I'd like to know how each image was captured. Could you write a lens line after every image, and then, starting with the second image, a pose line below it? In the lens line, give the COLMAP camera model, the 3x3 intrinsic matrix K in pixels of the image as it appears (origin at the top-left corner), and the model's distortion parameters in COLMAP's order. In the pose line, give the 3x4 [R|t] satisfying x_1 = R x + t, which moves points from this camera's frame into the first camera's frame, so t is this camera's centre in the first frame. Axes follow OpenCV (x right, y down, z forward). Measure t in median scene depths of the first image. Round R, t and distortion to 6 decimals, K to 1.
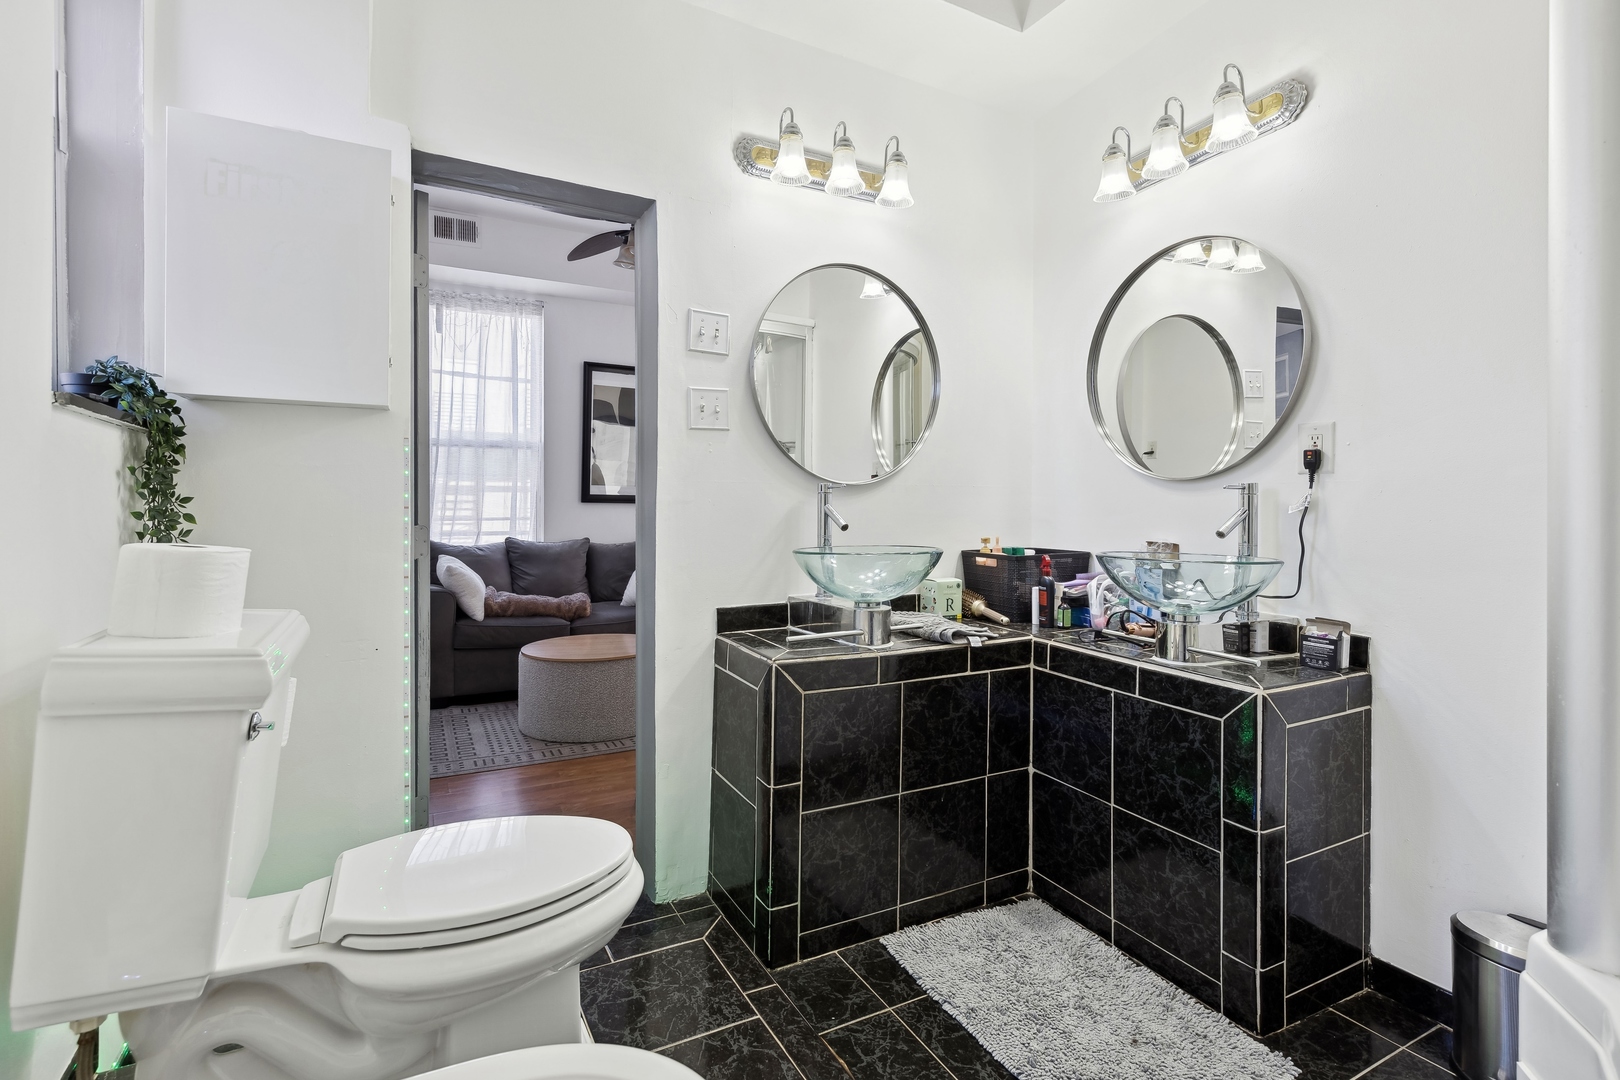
lens RADIAL K [[782.9, 0, 832.2], [0, 782.9, 501.8], [0, 0, 1]] dist [-0.002129, -0.001069]
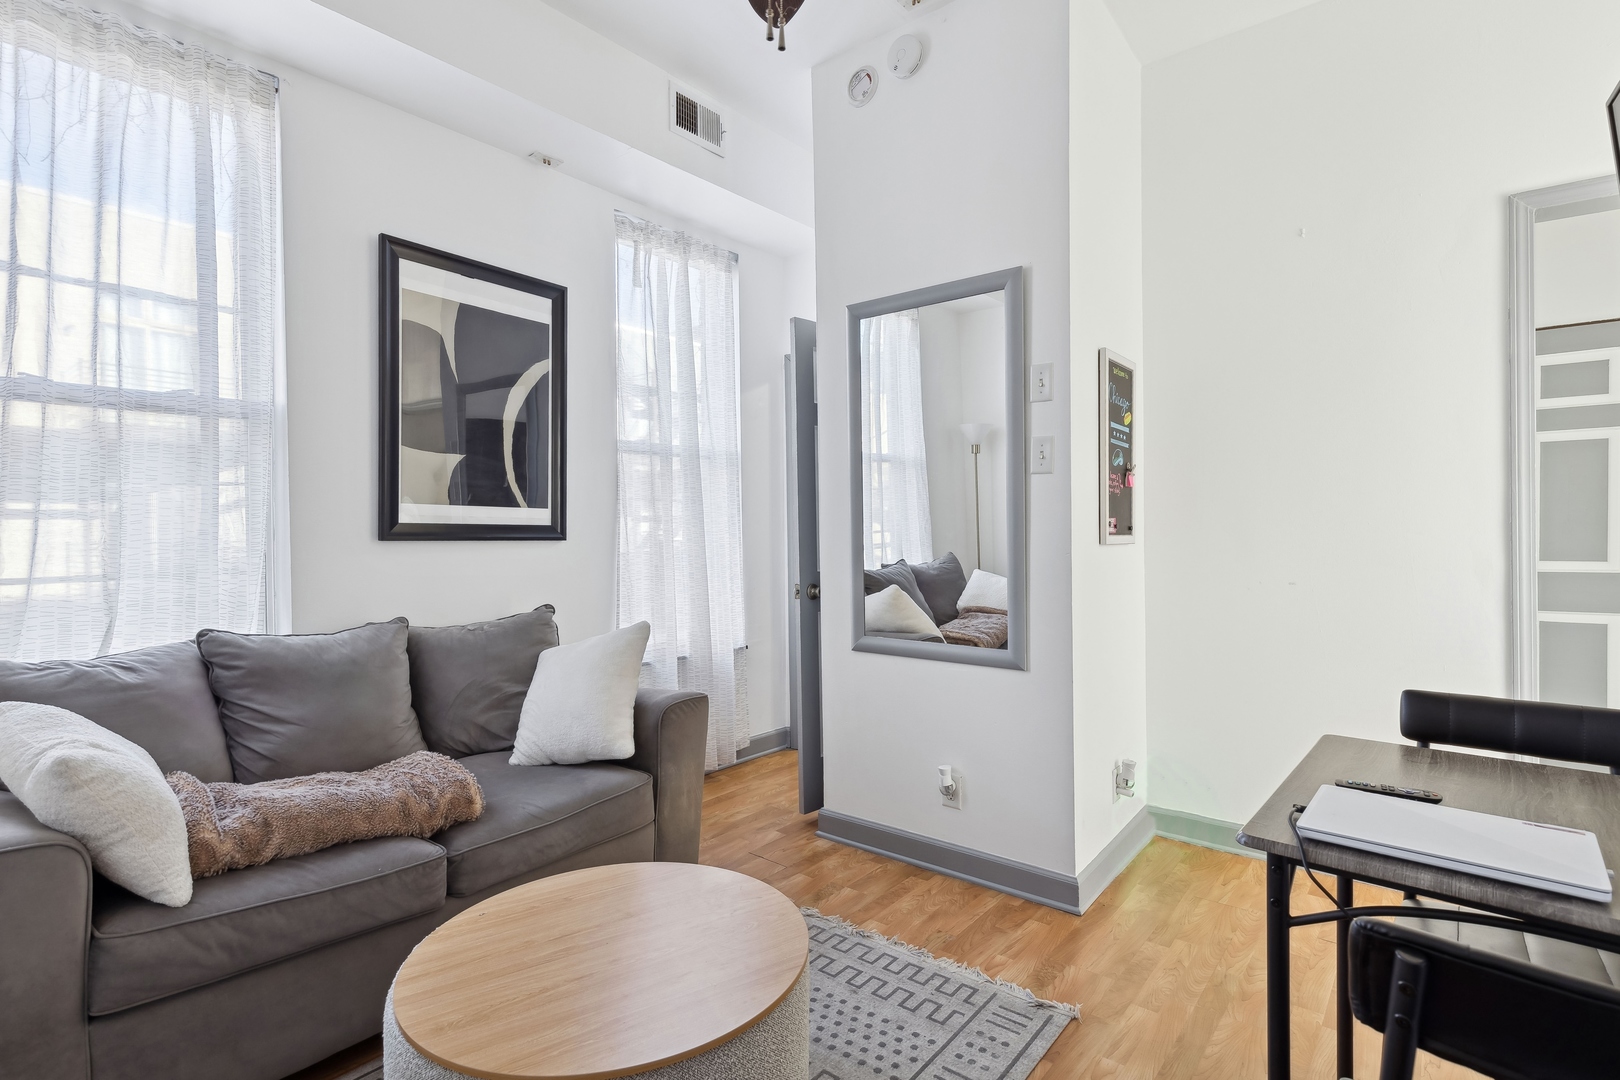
lens RADIAL K [[782.9, 0, 810.9], [0, 782.9, 536.5], [0, 0, 1]] dist [-0.002129, -0.001069]
pose [[0.920324, -0.013250, 0.390932, -0.280770], [0.010662, 0.999905, 0.008791, -0.002821], [-0.391011, -0.003923, 0.920378, 0.501811]]
